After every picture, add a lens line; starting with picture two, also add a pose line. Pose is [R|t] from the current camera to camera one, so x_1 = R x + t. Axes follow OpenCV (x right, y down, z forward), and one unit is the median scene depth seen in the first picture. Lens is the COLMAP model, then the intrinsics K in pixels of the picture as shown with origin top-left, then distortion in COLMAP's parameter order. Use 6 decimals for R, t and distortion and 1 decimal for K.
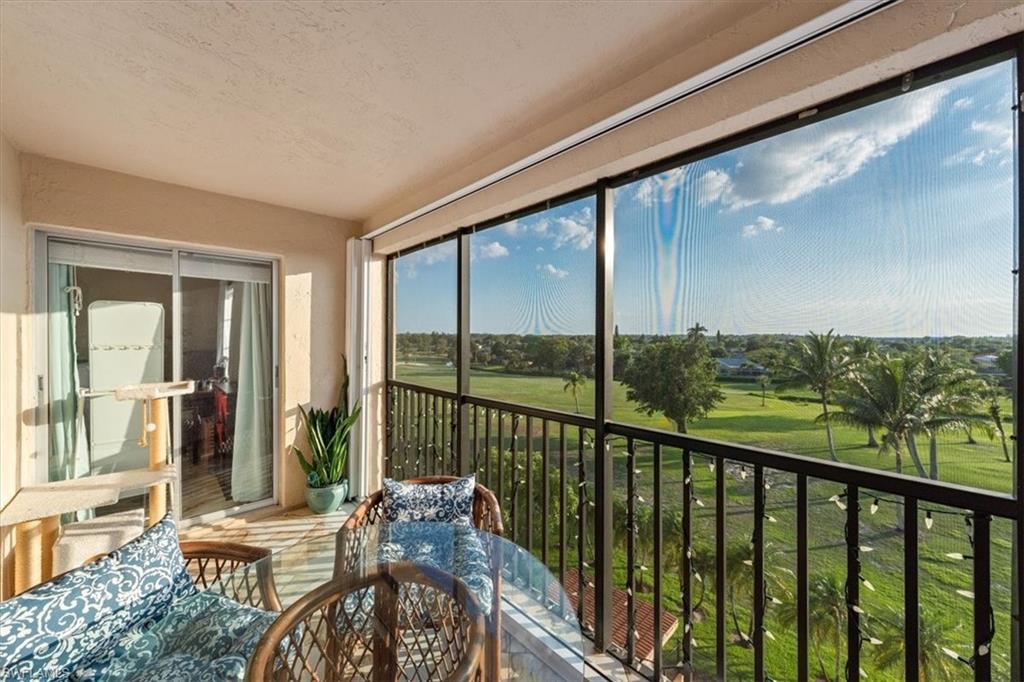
lens RADIAL K [[376.4, 0, 510.6], [0, 376.4, 339.3], [0, 0, 1]] dist [0.003474, -0.000611]
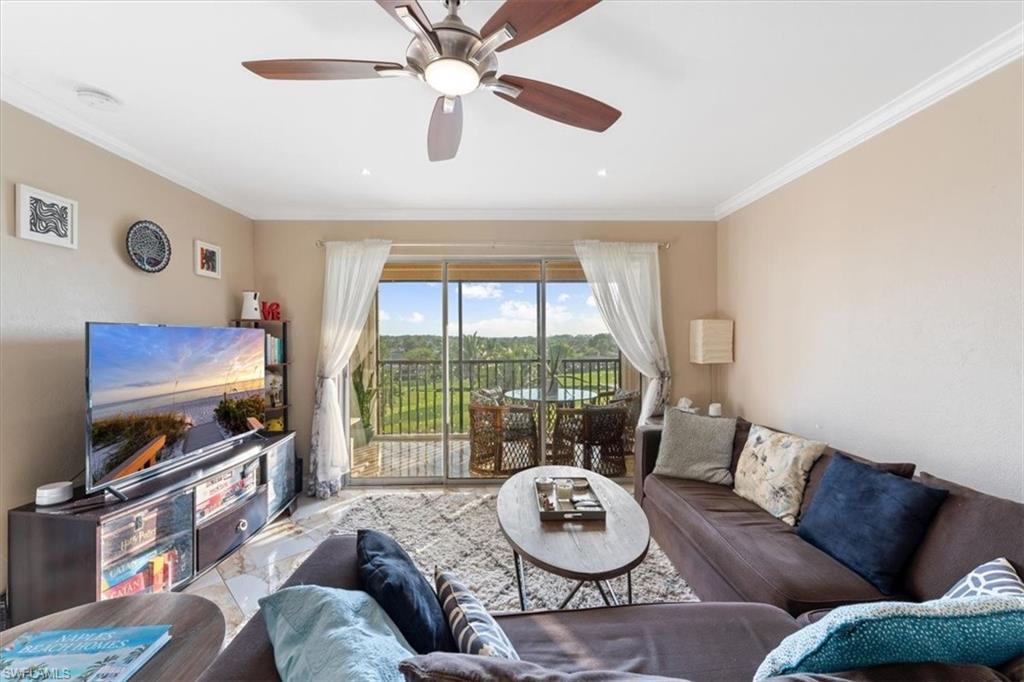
lens RADIAL K [[401.6, 0, 520.6], [0, 401.6, 335.7], [0, 0, 1]] dist [0.001521, -0.000799]
pose [[0.664743, -0.003097, 0.747066, -0.101904], [0.012118, 0.999905, -0.006638, 0.000269], [-0.746974, 0.013466, 0.664717, -0.058997]]
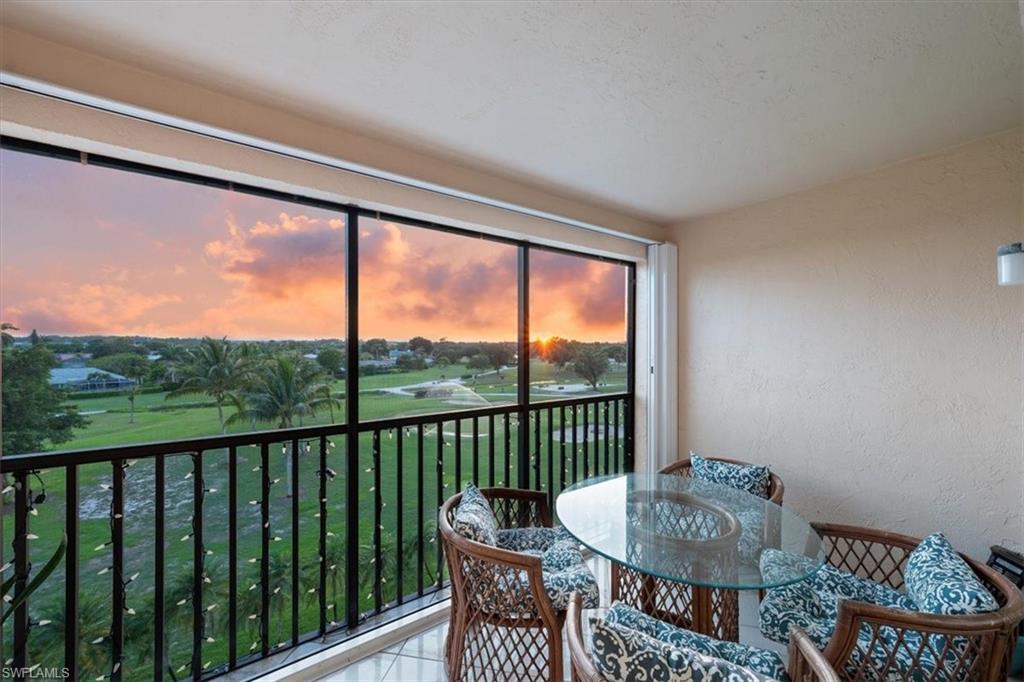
lens RADIAL K [[376.4, 0, 528.6], [0, 376.4, 342.2], [0, 0, 1]] dist [0.003474, -0.000611]
pose [[0.141091, 0.001812, 0.989995, -0.054095], [-0.002051, 0.999997, -0.001538, -0.003194], [-0.989994, -0.001814, 0.141095, 0.023004]]
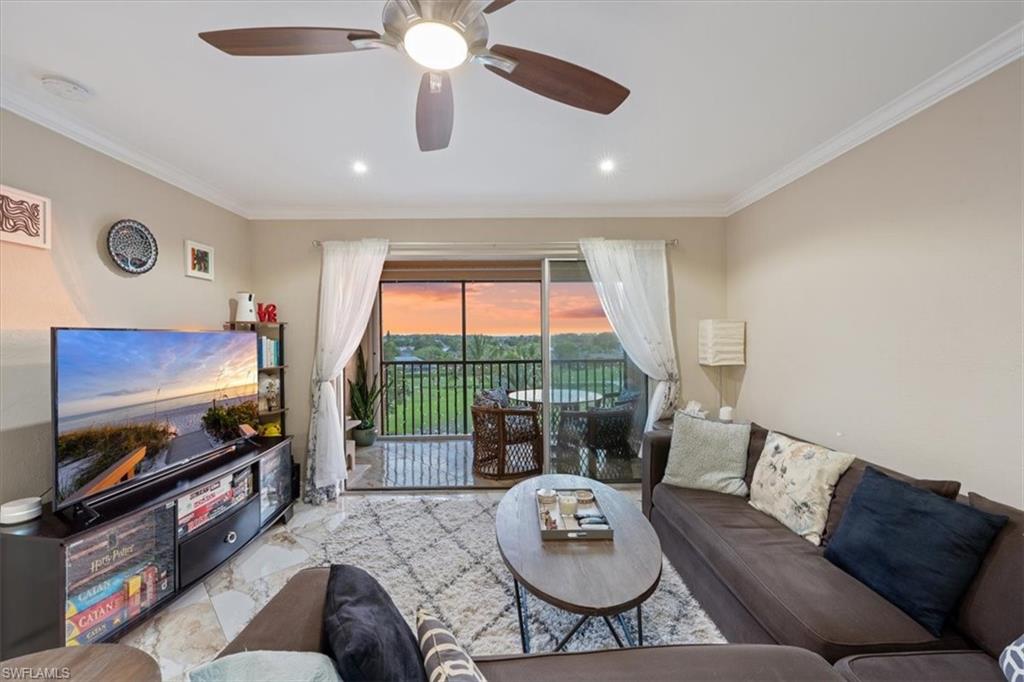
lens RADIAL K [[401.6, 0, 517.7], [0, 401.6, 341.2], [0, 0, 1]] dist [0.001521, -0.000799]
pose [[0.679697, -0.018477, 0.733260, -0.098838], [0.016408, 0.999816, 0.009984, -0.000280], [-0.733309, 0.005245, 0.679875, -0.057115]]
